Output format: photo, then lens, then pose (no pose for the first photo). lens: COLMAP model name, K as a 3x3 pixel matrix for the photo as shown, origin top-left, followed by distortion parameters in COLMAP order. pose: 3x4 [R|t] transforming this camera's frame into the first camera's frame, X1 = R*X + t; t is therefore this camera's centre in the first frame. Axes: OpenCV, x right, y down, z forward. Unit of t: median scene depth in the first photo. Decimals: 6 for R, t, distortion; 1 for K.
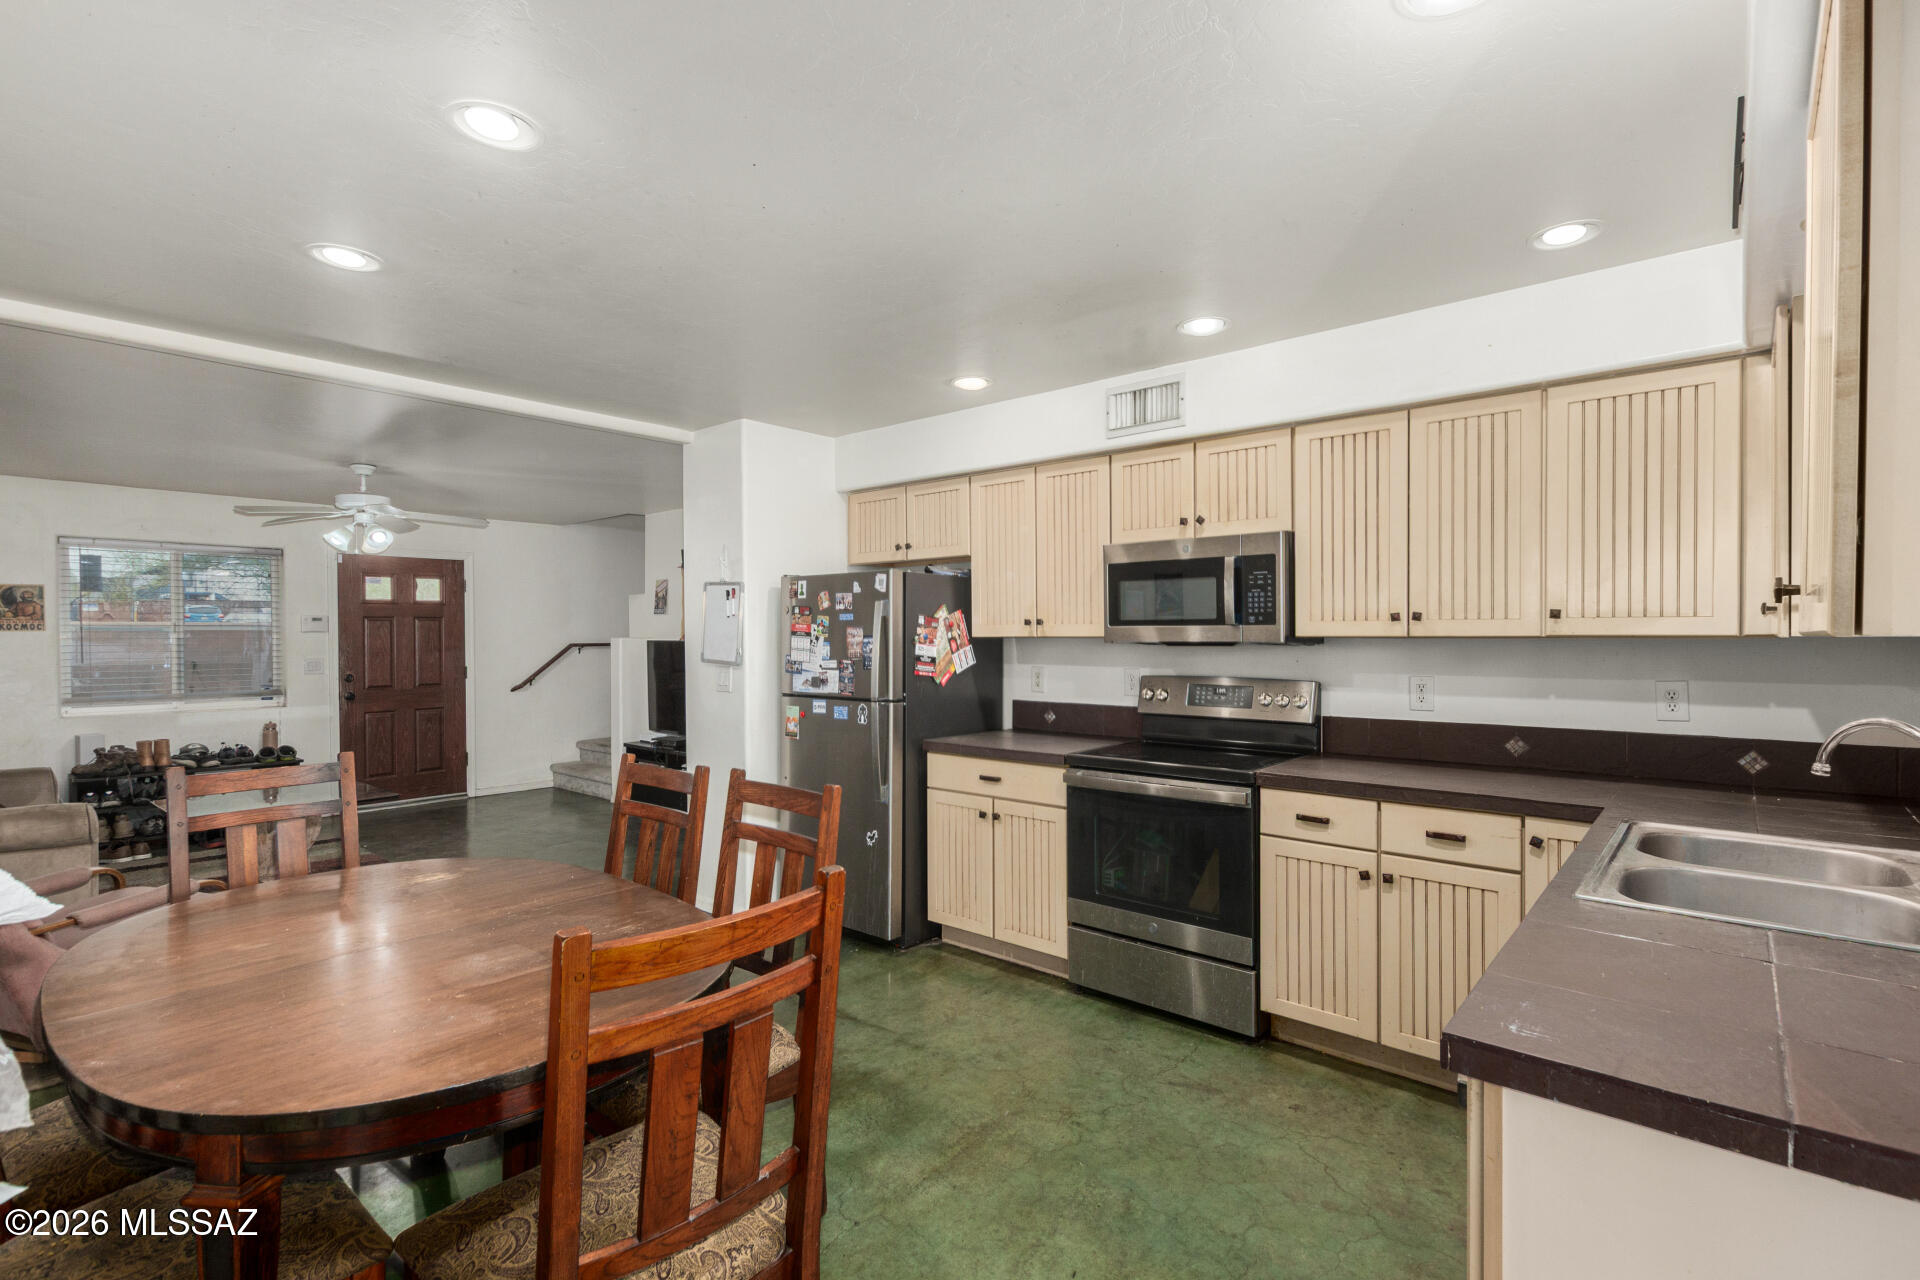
lens RADIAL K [[913.4, 0, 967.9], [0, 913.4, 642.9], [0, 0, 1]] dist [0.004891, 0.000727]
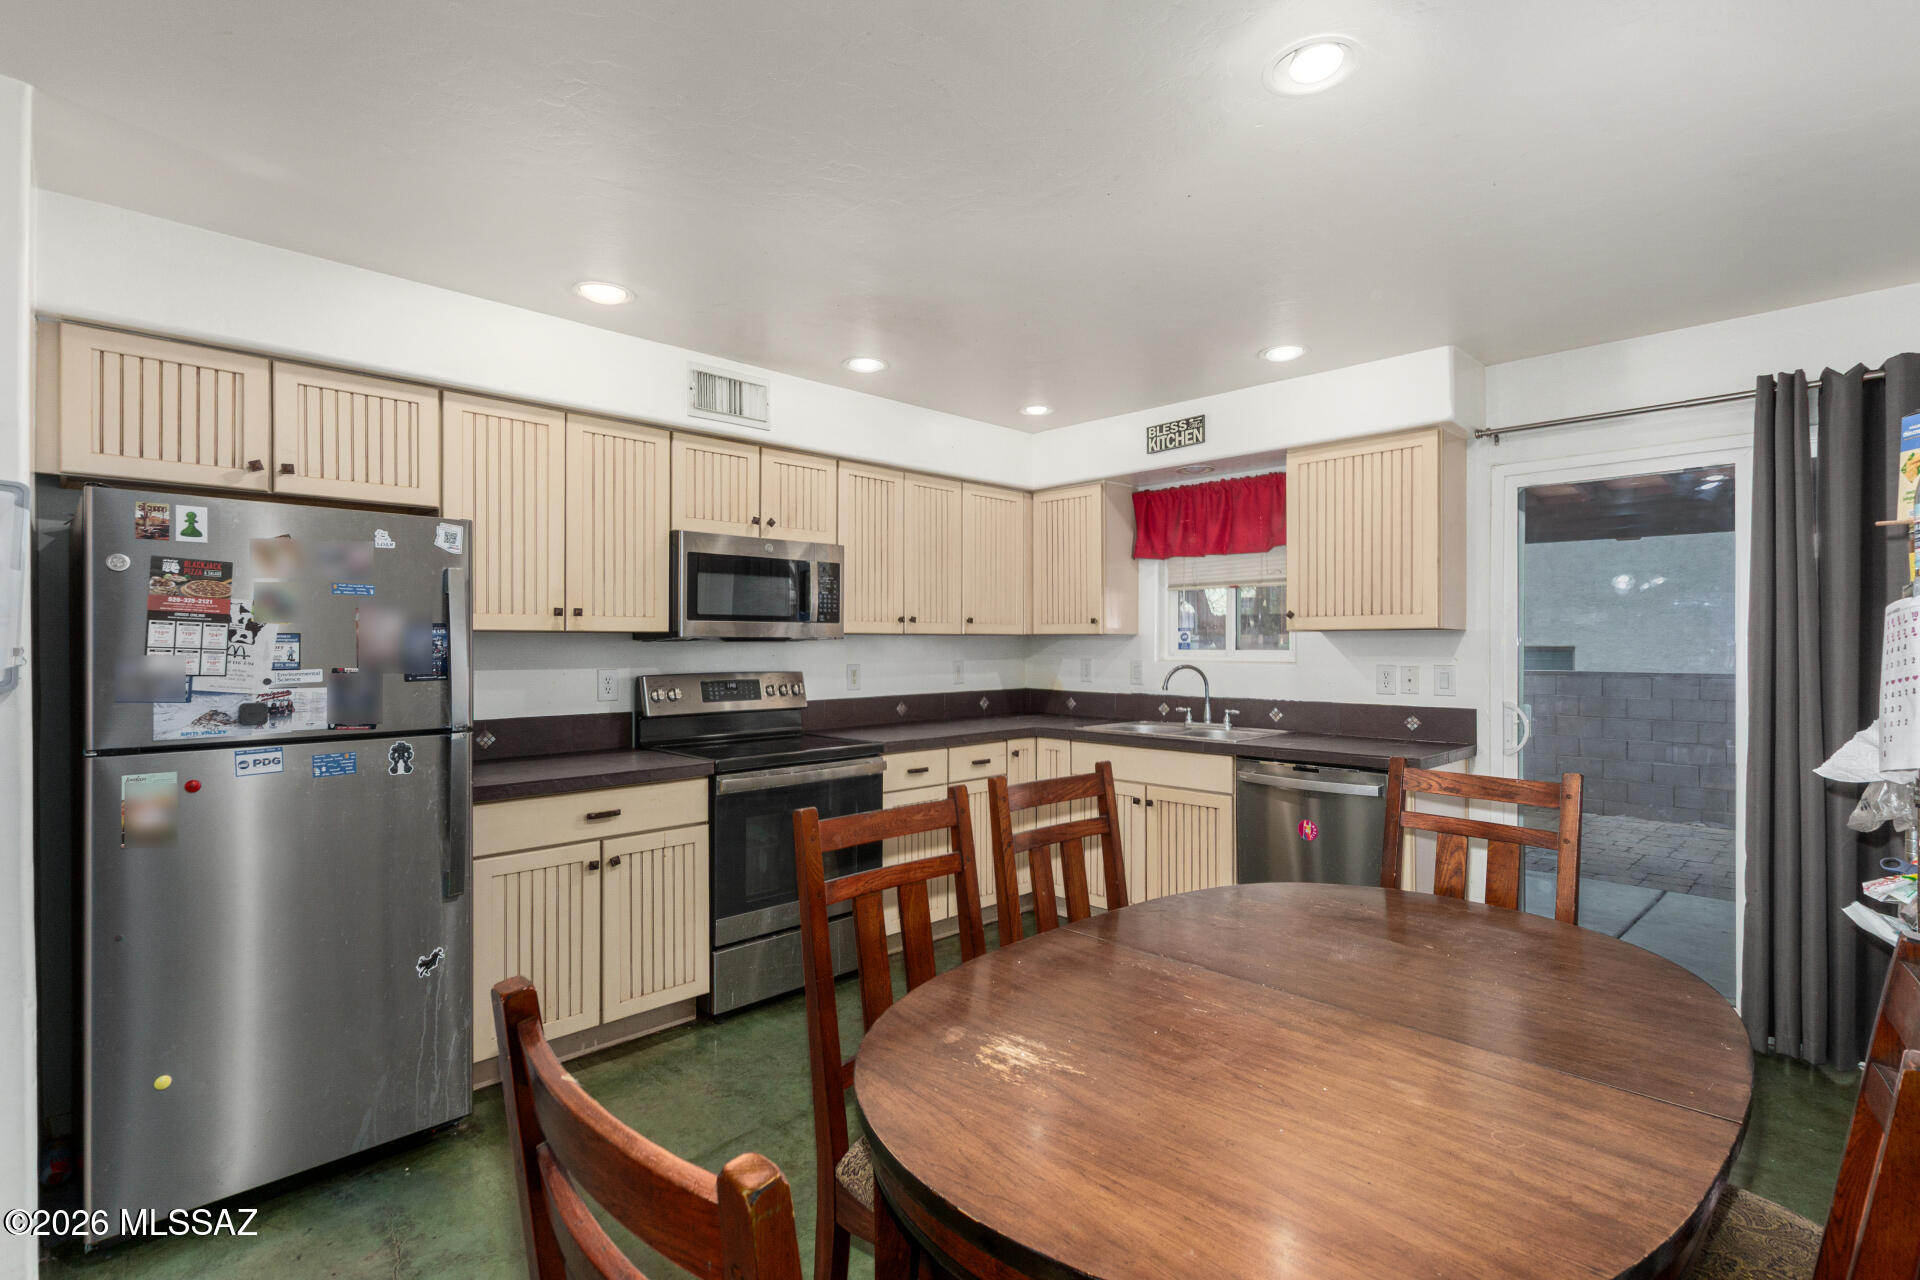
lens RADIAL K [[913.4, 0, 974.2], [0, 913.4, 641.8], [0, 0, 1]] dist [0.004891, 0.000727]
pose [[0.061992, 0.004031, 0.998069, -0.667151], [0.009386, 0.999945, -0.004621, 0.009470], [-0.998033, 0.009655, 0.061951, 0.592343]]
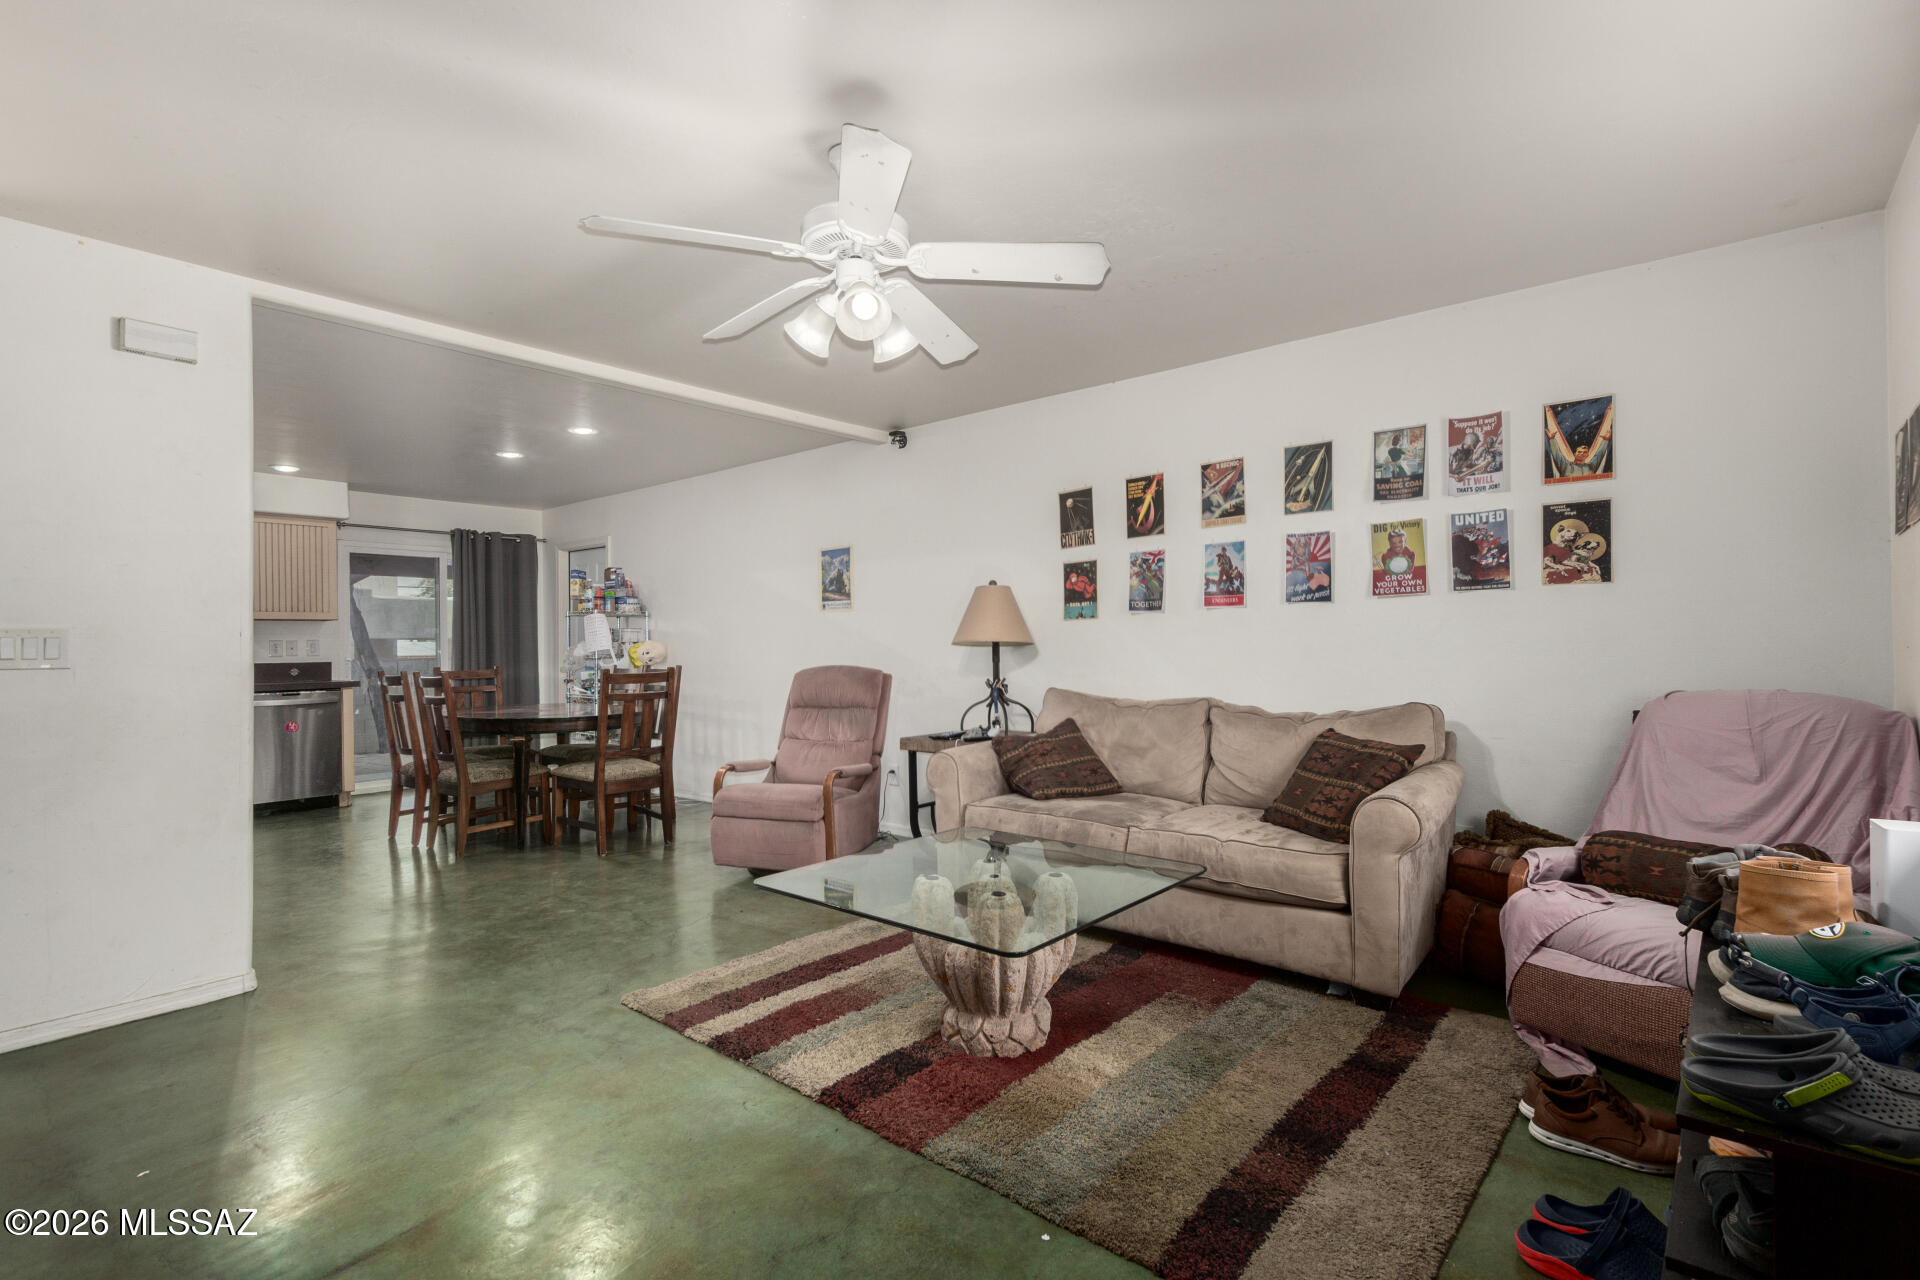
lens RADIAL K [[913.4, 0, 962.6], [0, 913.4, 648.5], [0, 0, 1]] dist [0.004891, 0.000727]
pose [[-0.999870, 0.014006, -0.007929, -0.940606], [0.013917, 0.999841, 0.011191, 0.046639], [0.008085, 0.011079, -0.999906, 1.917121]]
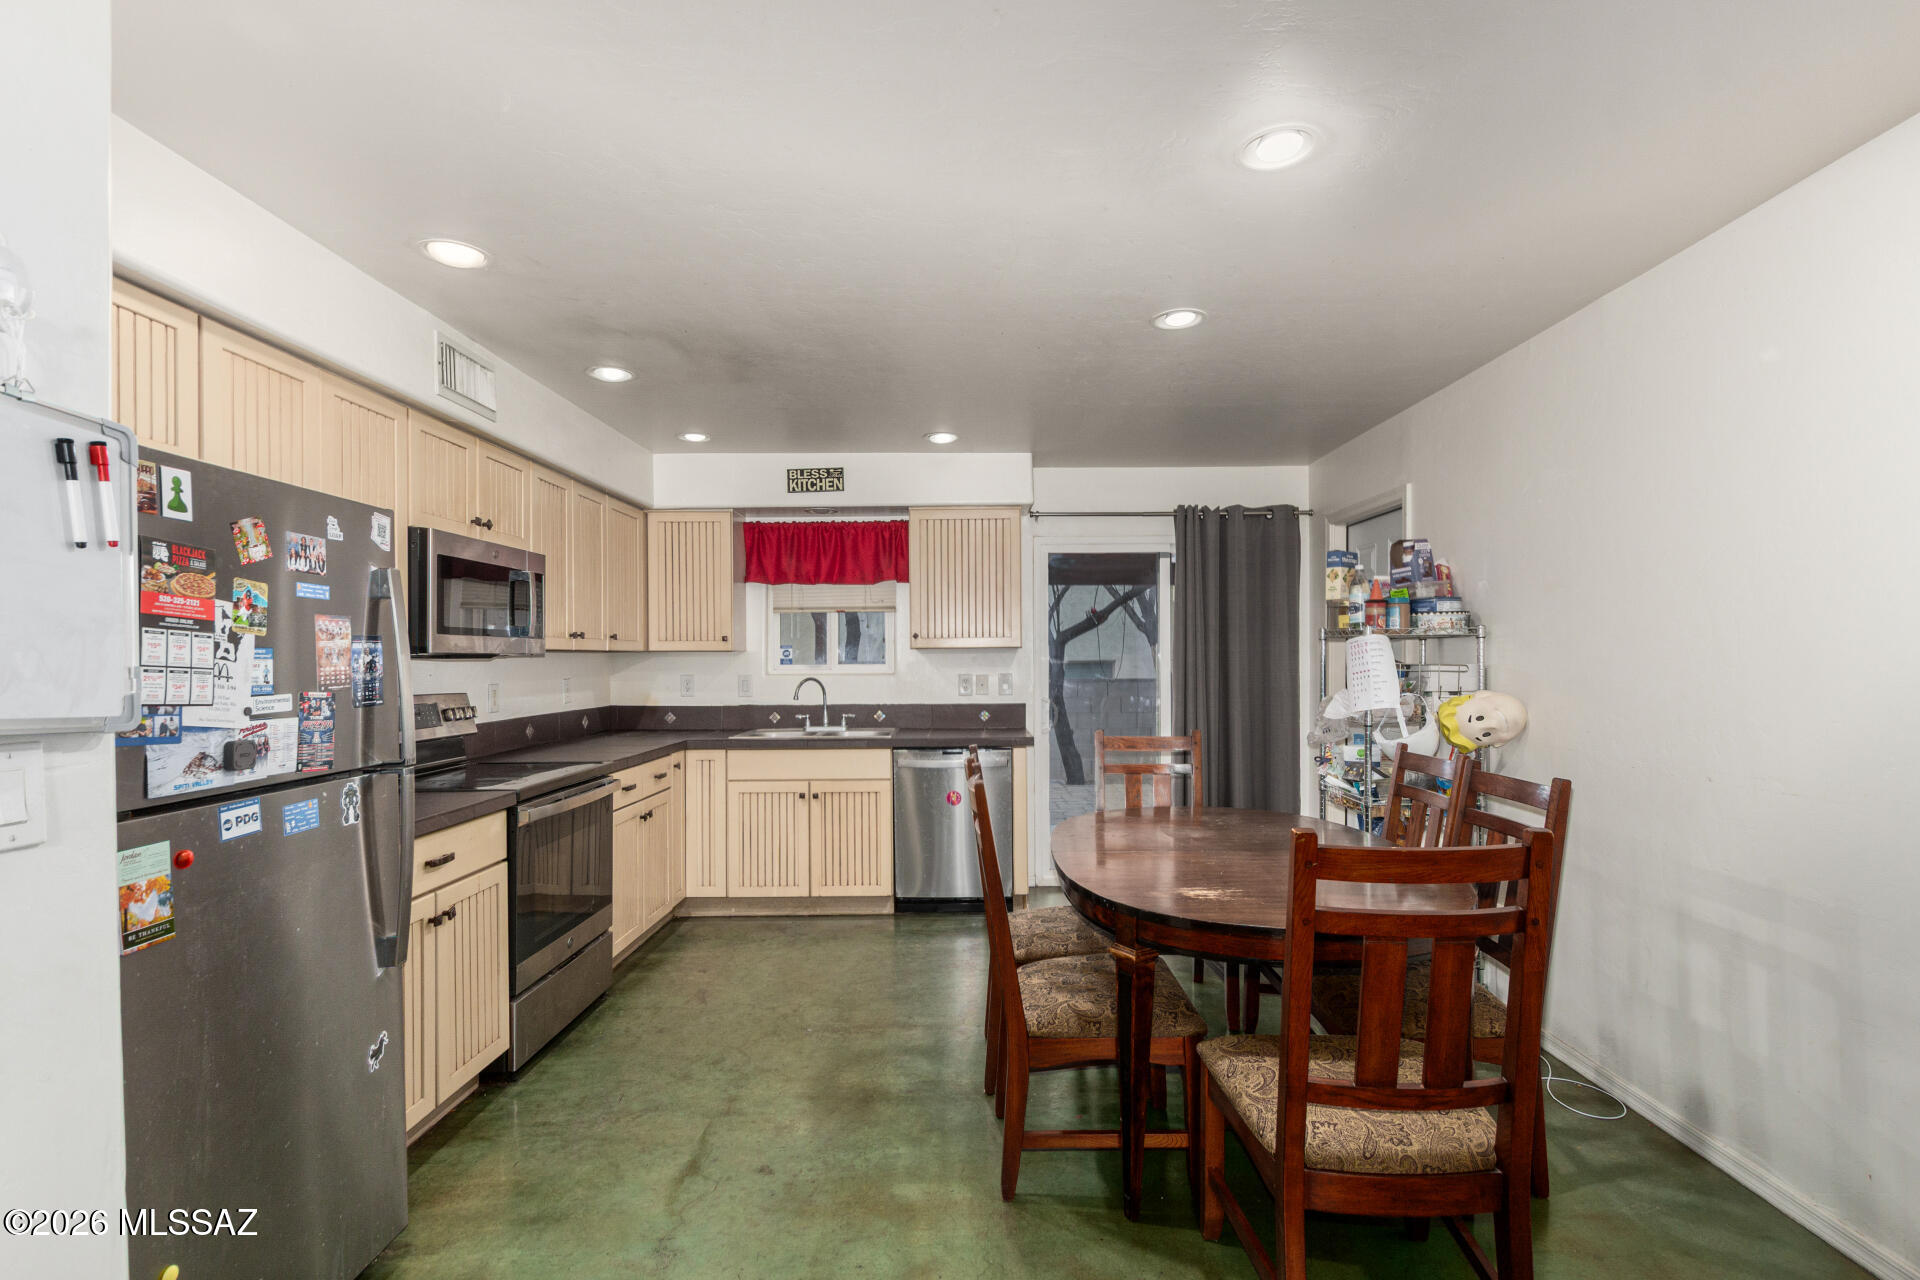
lens RADIAL K [[913.4, 0, 991.6], [0, 913.4, 663.0], [0, 0, 1]] dist [0.004891, 0.000727]
pose [[-0.669232, 0.002665, 0.743048, -0.673181], [0.014250, 0.999856, 0.009248, 0.006139], [-0.742916, 0.016778, -0.669174, 1.056579]]
